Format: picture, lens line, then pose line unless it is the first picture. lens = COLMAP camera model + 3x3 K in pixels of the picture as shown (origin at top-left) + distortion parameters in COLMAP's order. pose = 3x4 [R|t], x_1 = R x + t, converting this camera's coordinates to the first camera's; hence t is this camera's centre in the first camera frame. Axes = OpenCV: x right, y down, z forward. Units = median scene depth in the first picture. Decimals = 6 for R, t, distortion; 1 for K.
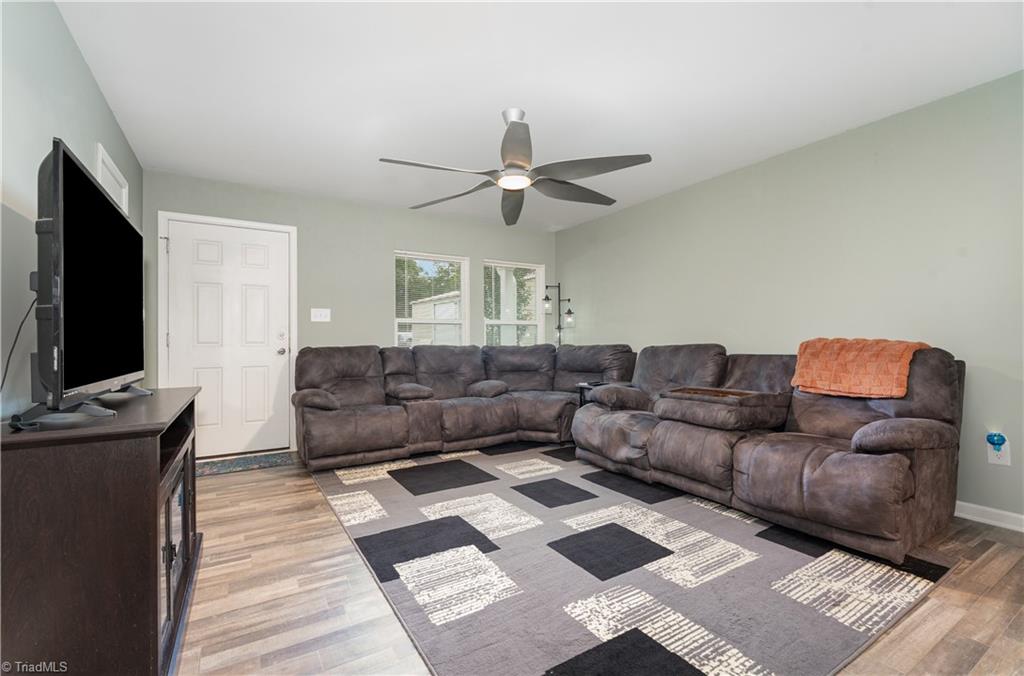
lens RADIAL K [[450.6, 0, 505.0], [0, 450.6, 341.7], [0, 0, 1]] dist [0.000277, -0.000014]
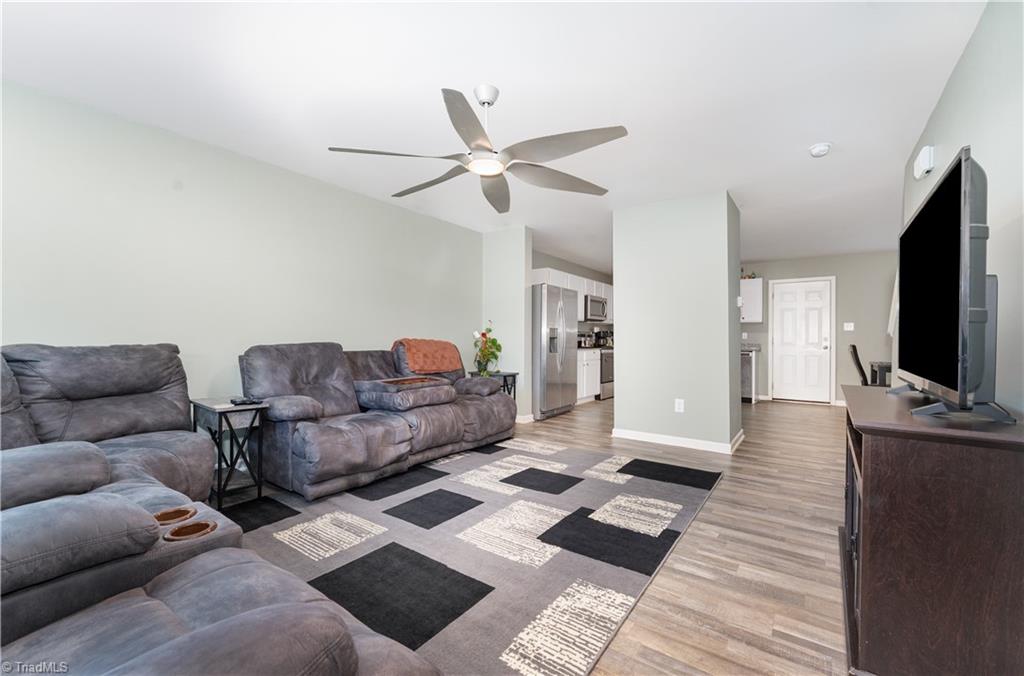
lens RADIAL K [[421.6, 0, 521.5], [0, 421.6, 337.7], [0, 0, 1]] dist [-0.002015, 0.000748]
pose [[-0.406747, 0.007793, 0.913507, -0.810333], [-0.004890, 0.999931, -0.010708, 0.003065], [-0.913528, -0.008823, -0.406681, 1.305596]]
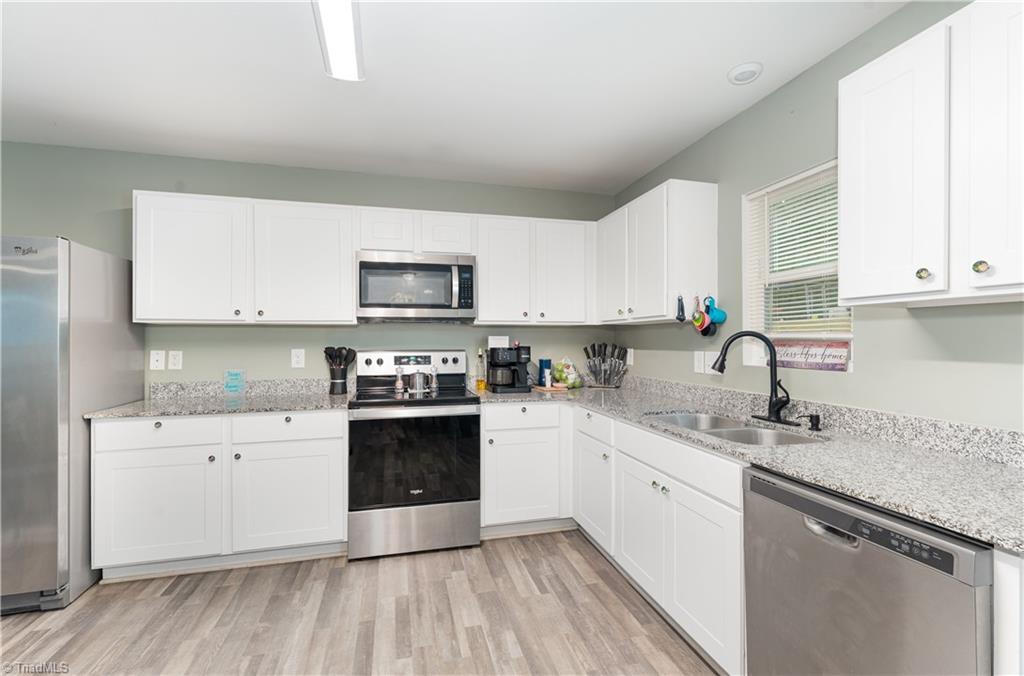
lens RADIAL K [[450.6, 0, 507.6], [0, 450.6, 337.5], [0, 0, 1]] dist [0.000277, -0.000014]
pose [[-0.293026, -0.001604, -0.956103, 0.347253], [0.011536, 0.999920, -0.005214, -0.079822], [0.956035, -0.012557, -0.292984, 0.963431]]
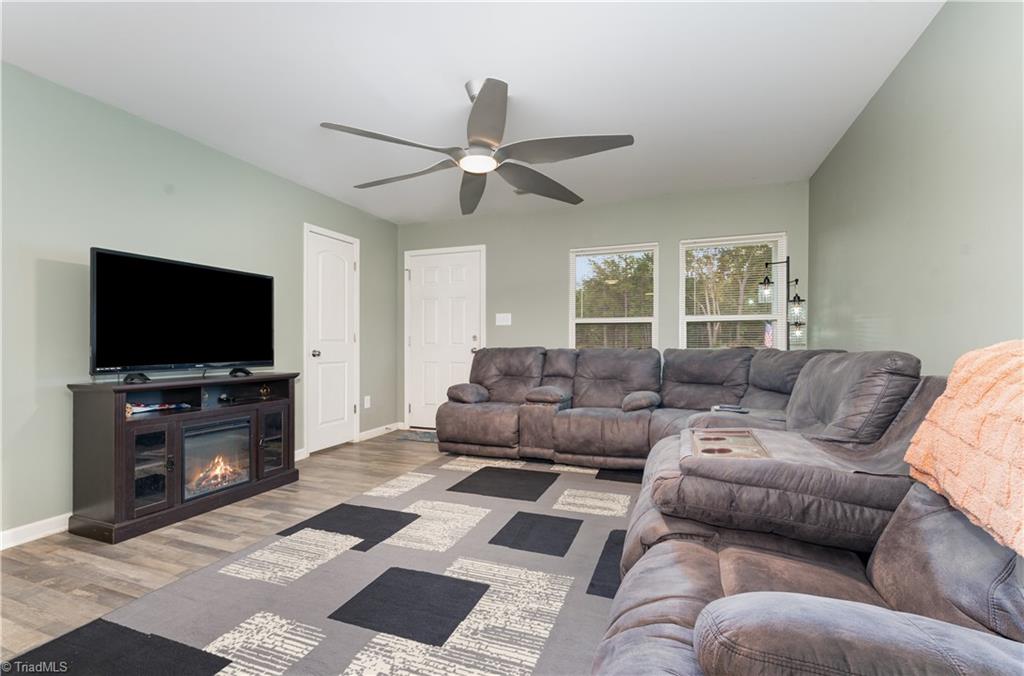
lens RADIAL K [[450.6, 0, 507.4], [0, 450.6, 347.1], [0, 0, 1]] dist [0.000277, -0.000014]
pose [[0.610675, 0.011271, -0.791801, 0.776195], [-0.001624, 0.999914, 0.012981, -0.006793], [0.791879, -0.006641, 0.610642, 0.513928]]
